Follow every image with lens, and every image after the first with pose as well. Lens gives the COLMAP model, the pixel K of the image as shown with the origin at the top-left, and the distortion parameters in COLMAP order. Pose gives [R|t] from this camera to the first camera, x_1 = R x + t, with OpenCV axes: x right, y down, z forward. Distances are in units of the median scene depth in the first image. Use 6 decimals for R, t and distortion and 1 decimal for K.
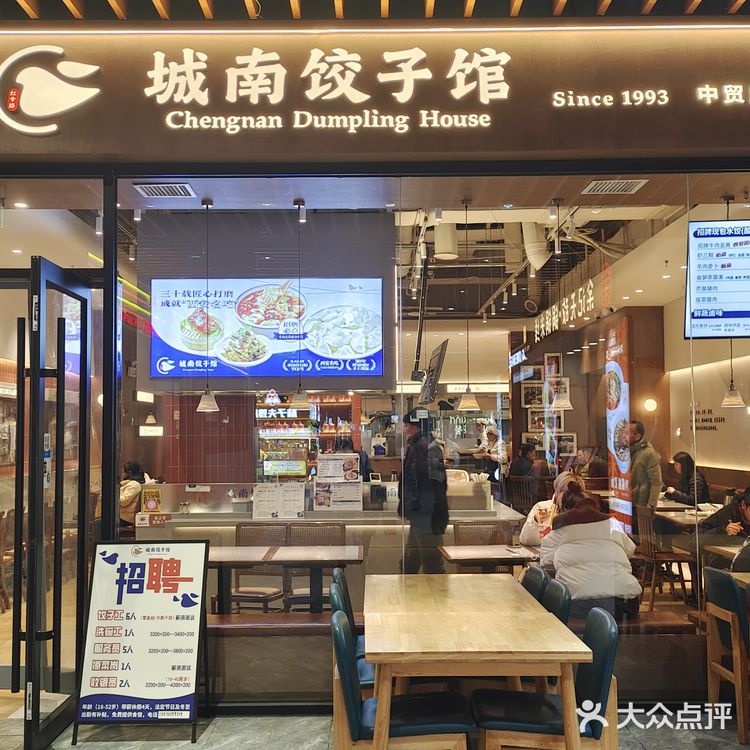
lens RADIAL K [[986.1, 0, 374.0], [0, 986.1, 374.6], [0, 0, 1]] dist [0.037469, 0.000000]
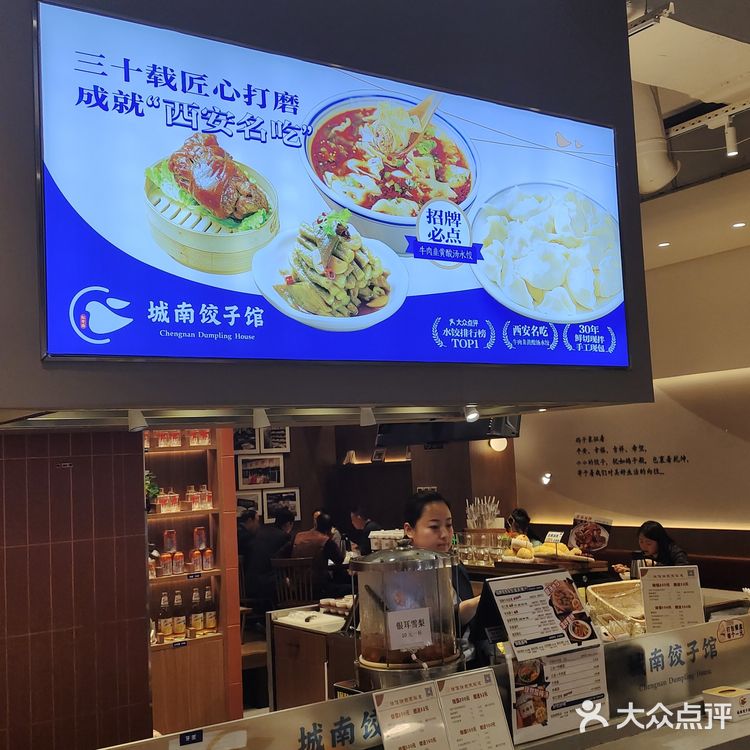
lens RADIAL K [[986.1, 0, 375.0], [0, 986.1, 376.4], [0, 0, 1]] dist [0.037469, 0.000000]
pose [[0.821301, 0.015184, 0.570294, -0.305379], [0.012713, 0.998910, -0.044904, 0.021465], [-0.570354, 0.044130, 0.820213, 0.727137]]
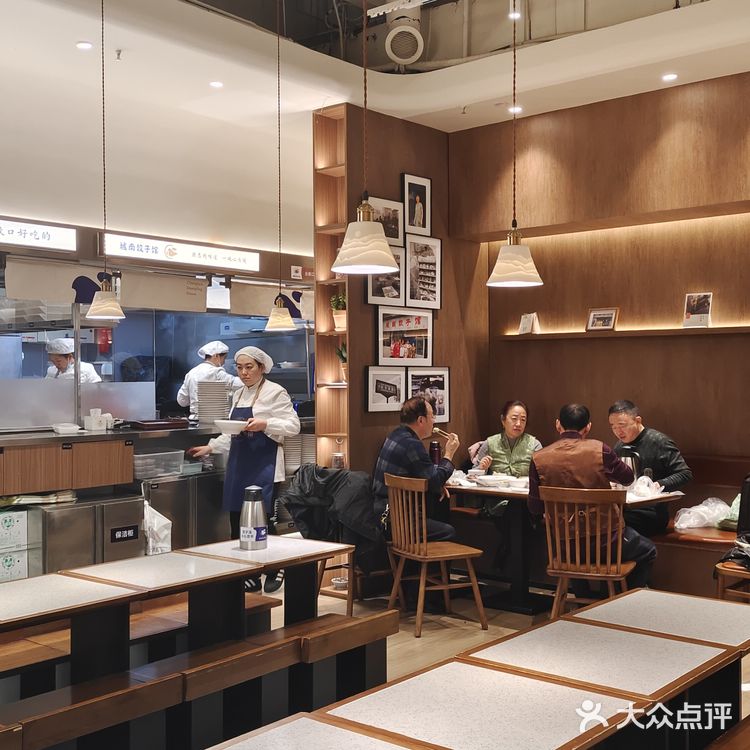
lens RADIAL K [[986.1, 0, 375.2], [0, 986.1, 374.1], [0, 0, 1]] dist [0.037469, 0.000000]
pose [[0.646941, 0.002597, 0.762536, -0.281120], [-0.044084, 0.998449, 0.034001, 0.092267], [-0.761265, -0.055612, 0.646052, 1.430087]]
